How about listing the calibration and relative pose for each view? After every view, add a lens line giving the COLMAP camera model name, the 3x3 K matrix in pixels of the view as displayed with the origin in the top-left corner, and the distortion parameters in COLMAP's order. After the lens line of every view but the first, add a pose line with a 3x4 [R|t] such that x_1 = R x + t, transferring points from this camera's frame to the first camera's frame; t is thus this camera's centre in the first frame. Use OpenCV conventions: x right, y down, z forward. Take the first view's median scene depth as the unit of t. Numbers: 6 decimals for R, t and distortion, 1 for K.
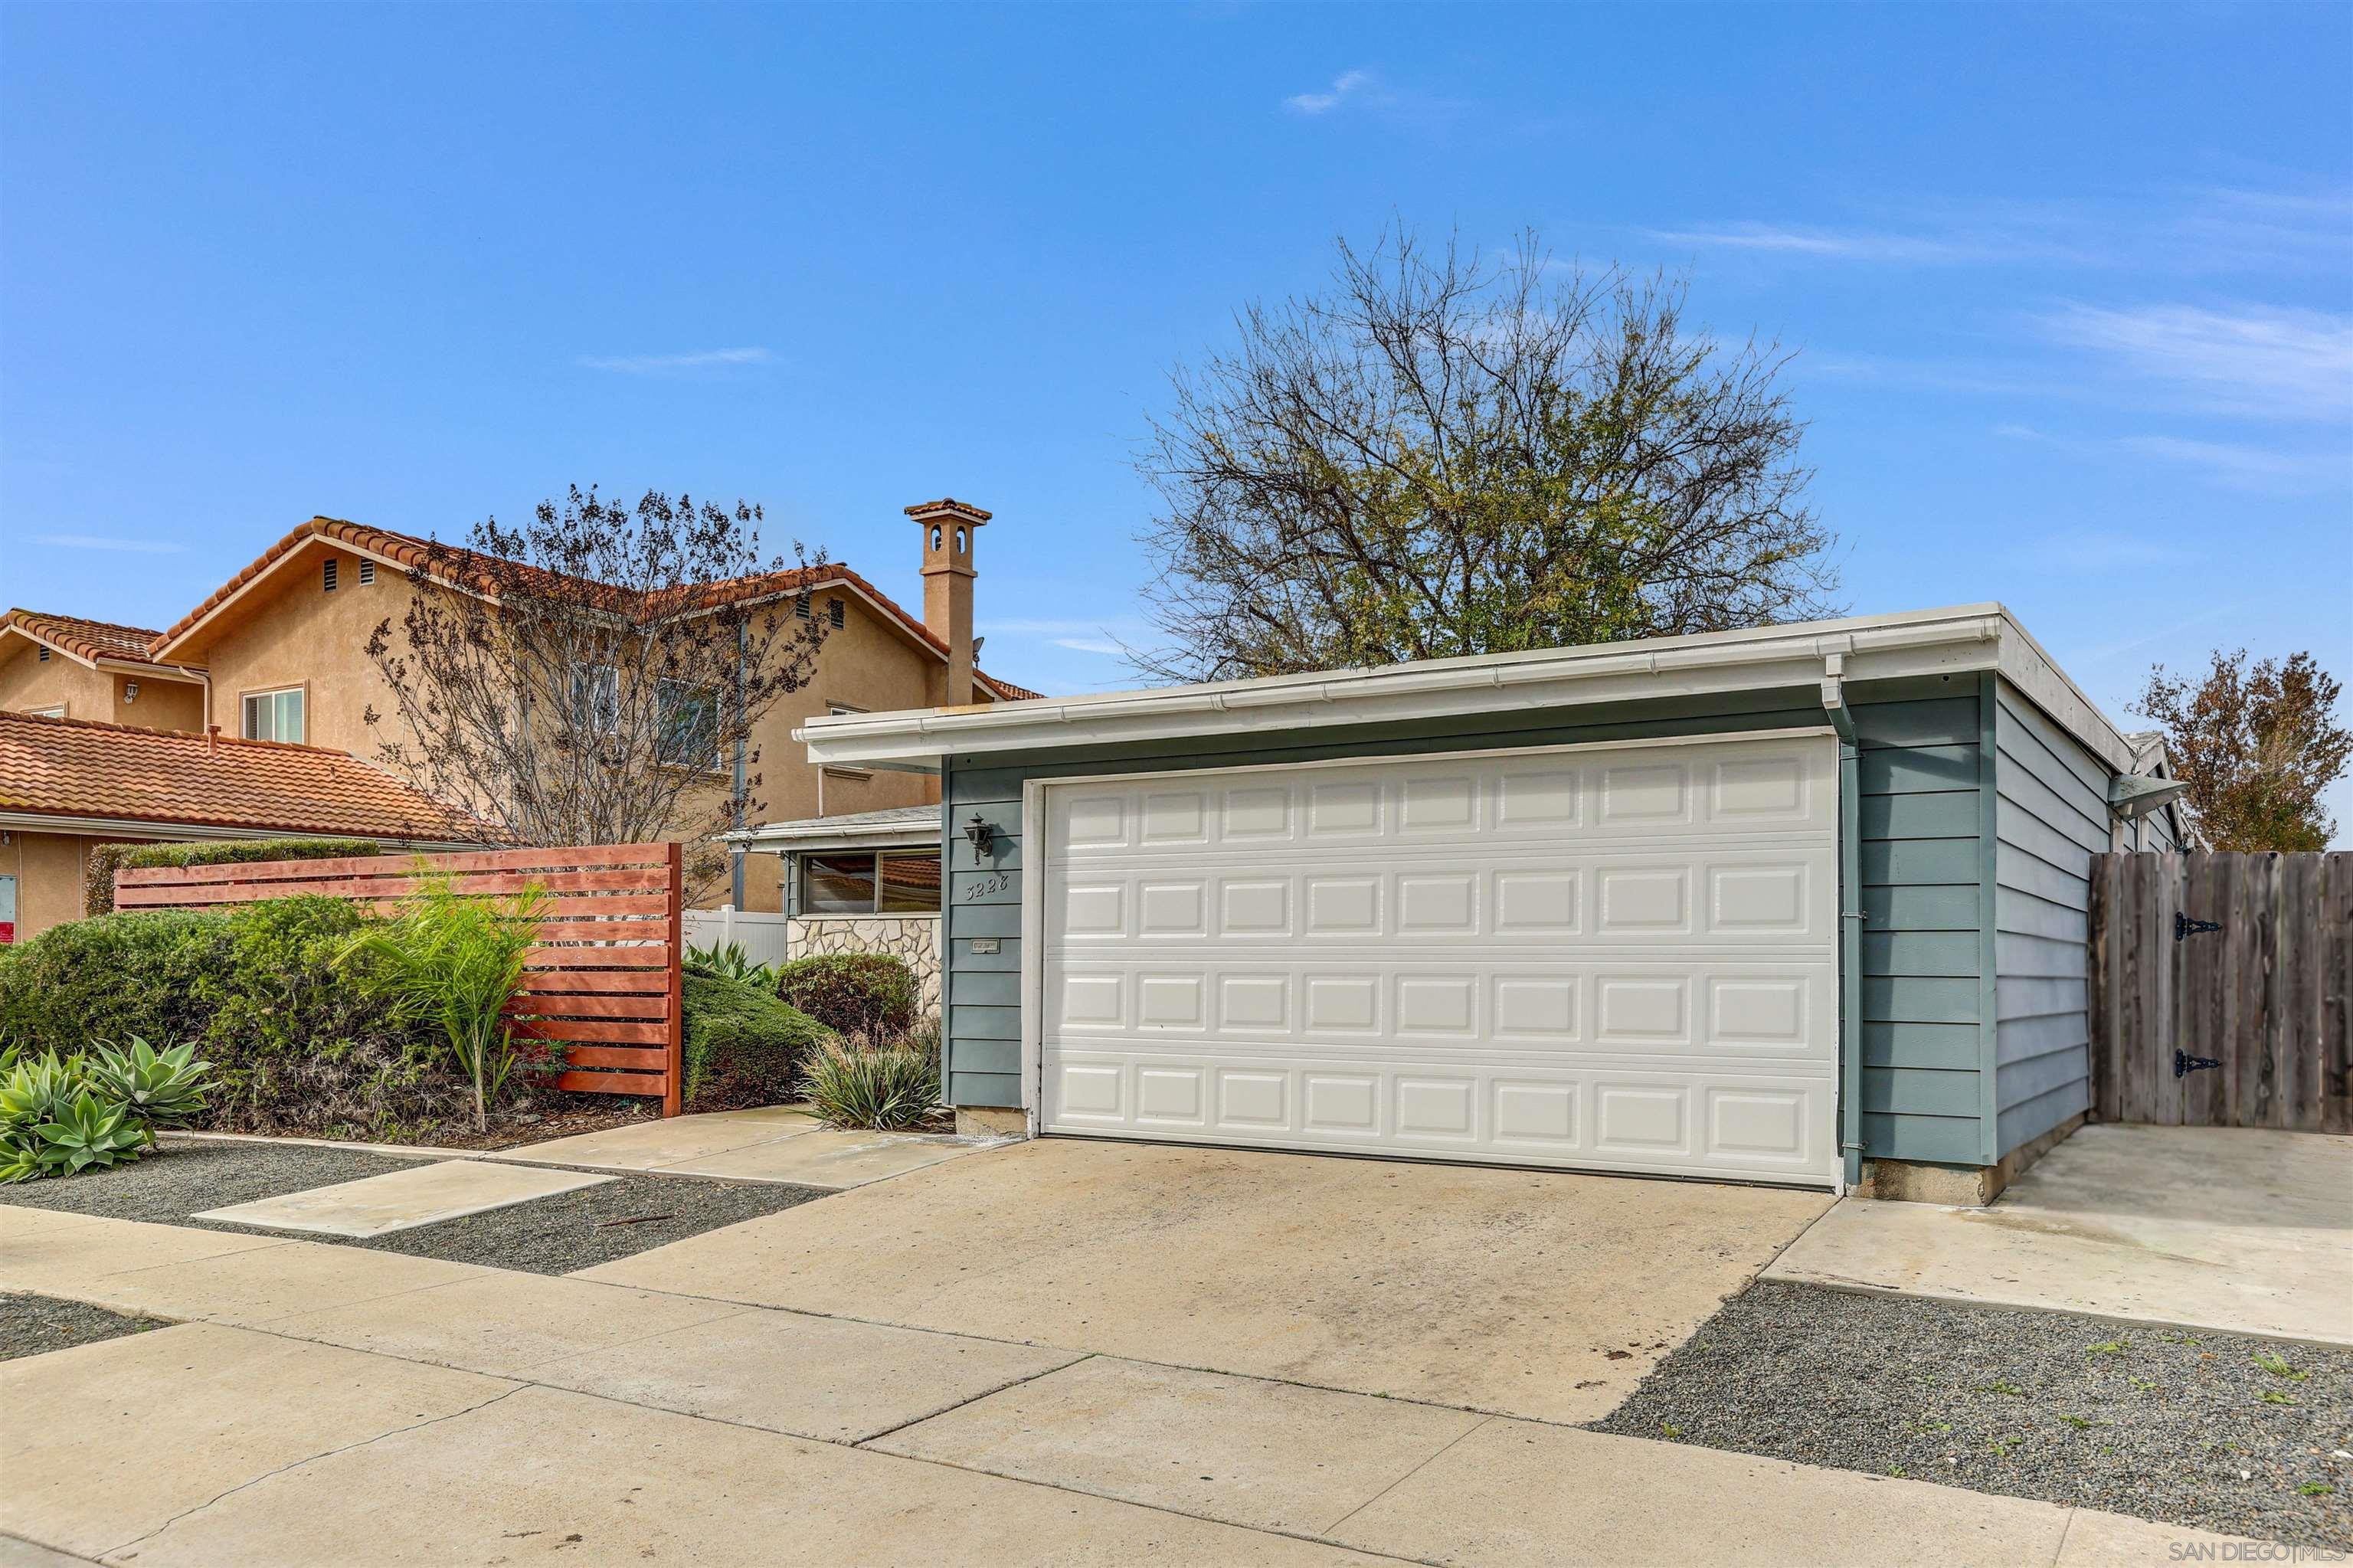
lens RADIAL K [[1855.8, 0, 1176.5], [0, 1855.8, 784.0], [0, 0, 1]] dist [0.059893, 0.002480]
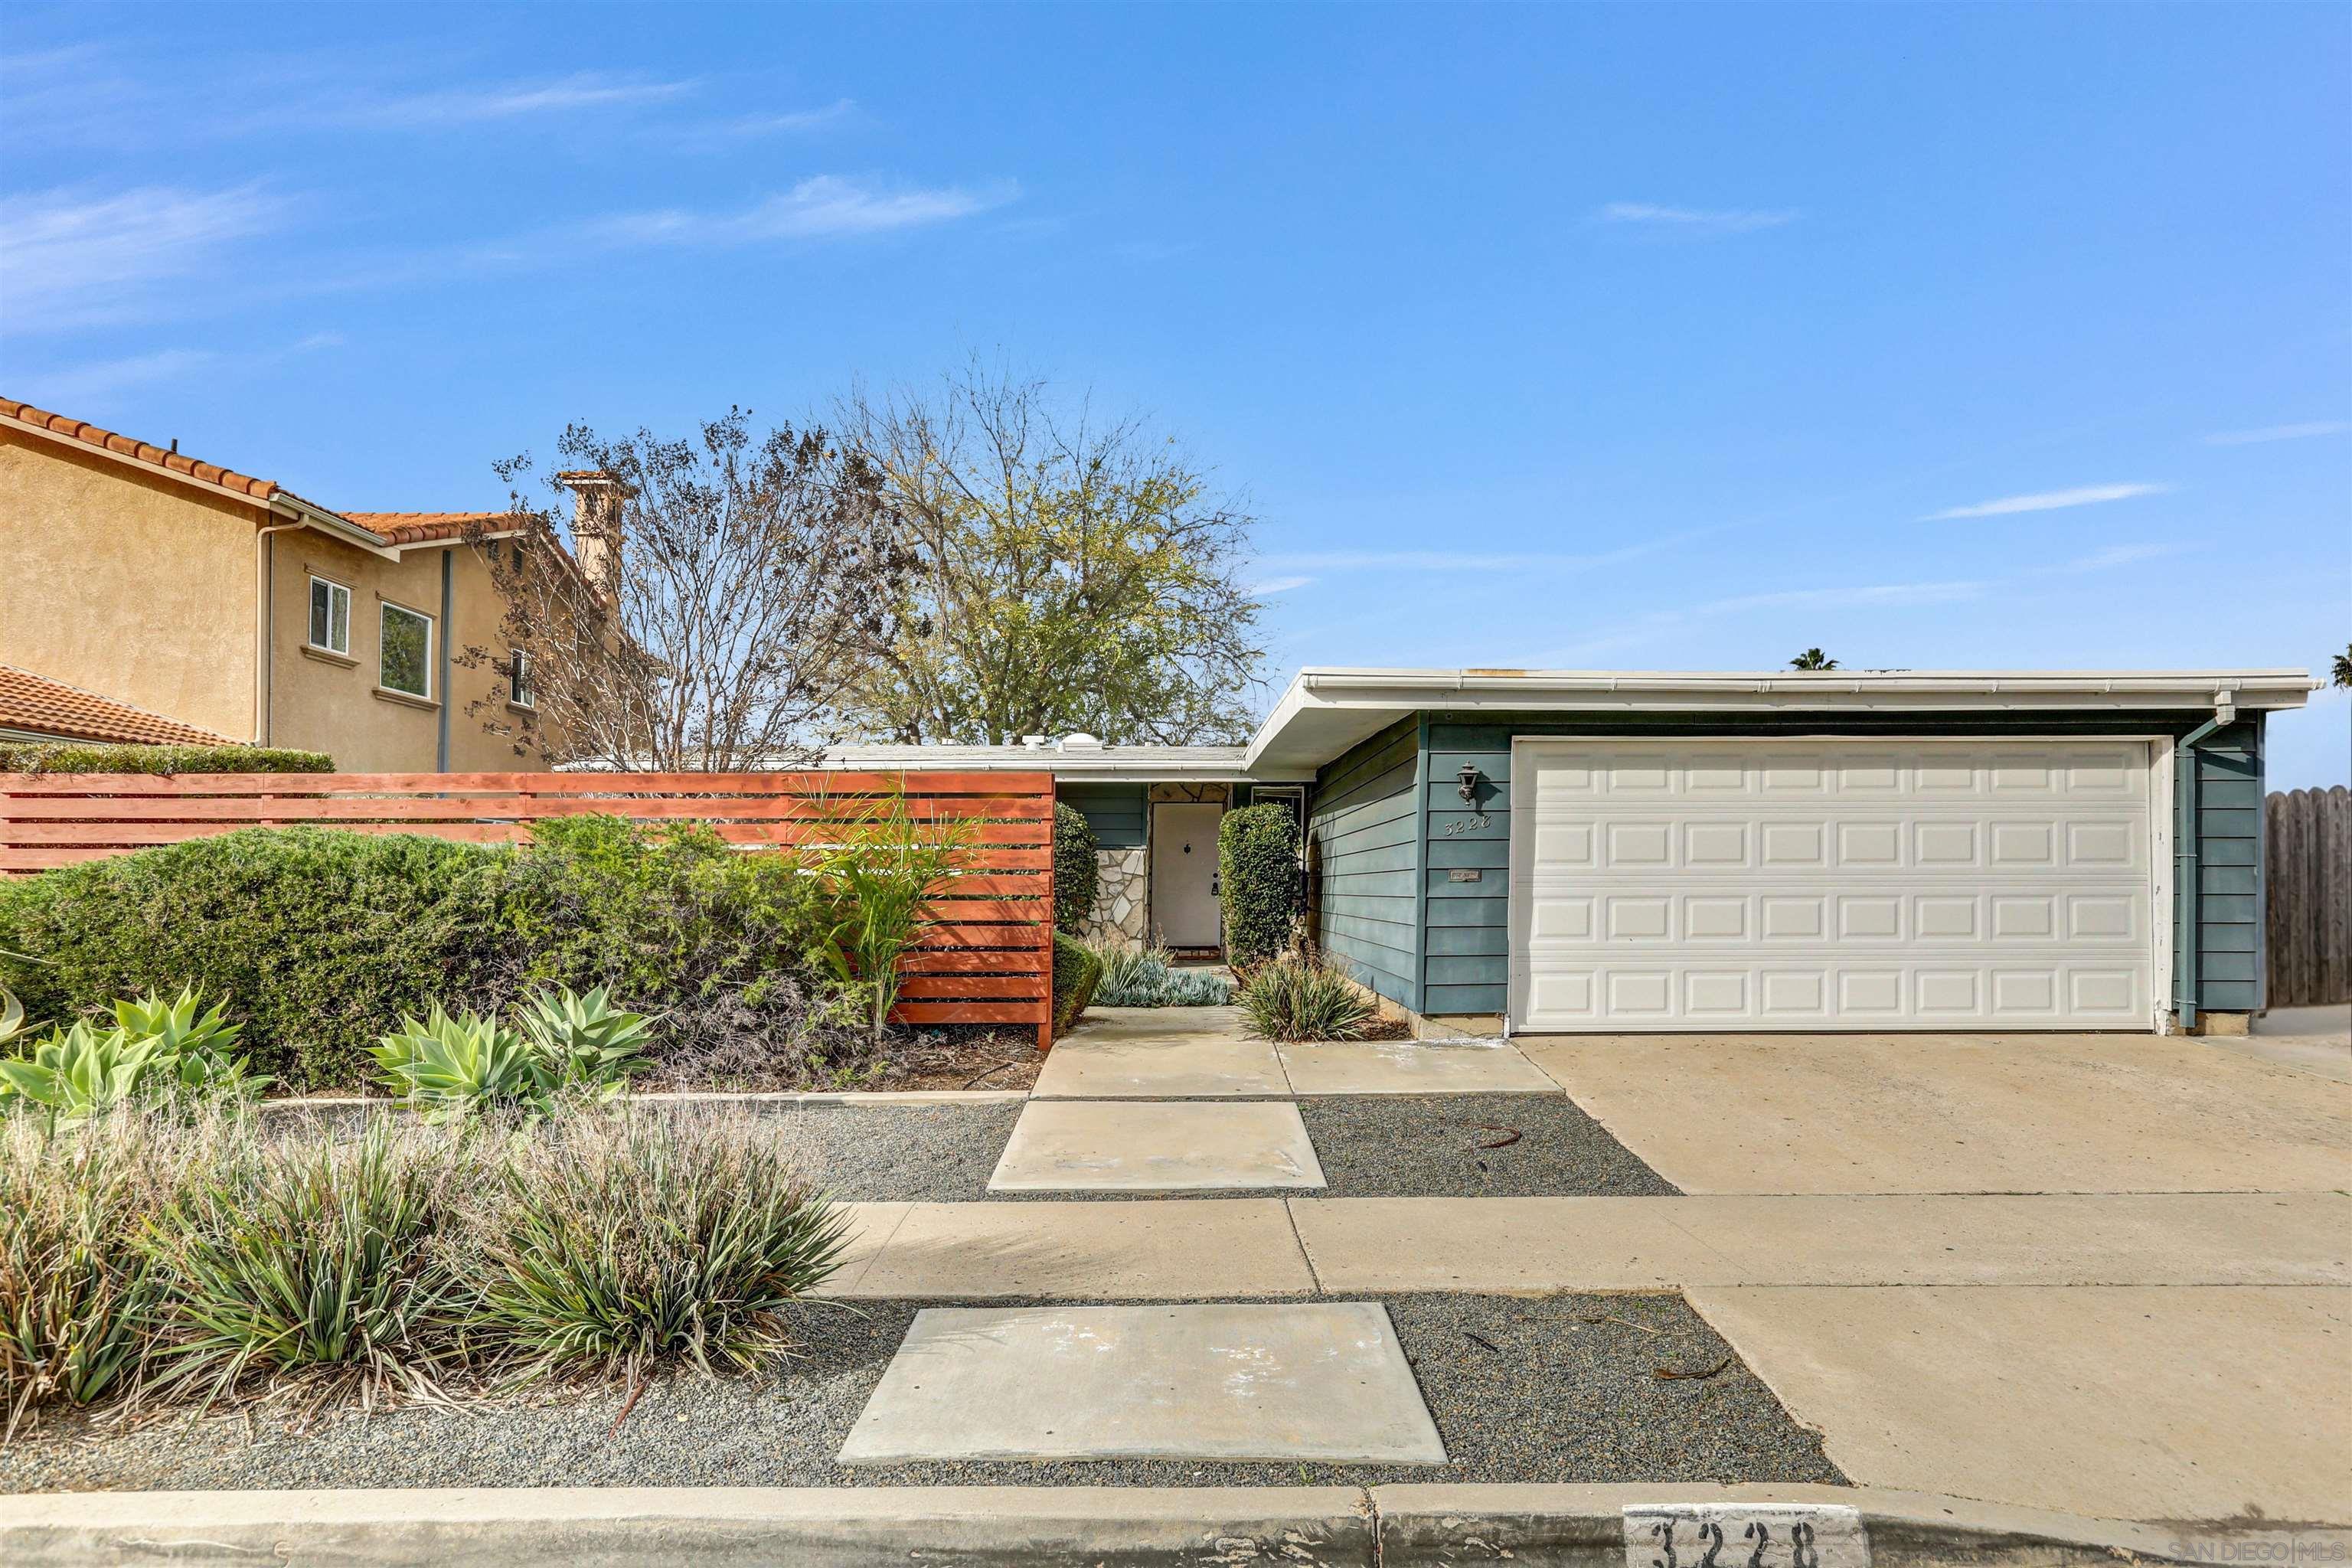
lens RADIAL K [[1329.0, 0, 1176.0], [0, 1329.0, 784.0], [0, 0, 1]] dist [0.003713, 0.002558]
pose [[0.816509, 0.041544, 0.575836, -0.624740], [-0.050636, 0.998717, -0.000253, 0.033246], [-0.575108, -0.028952, 0.817565, 0.362507]]
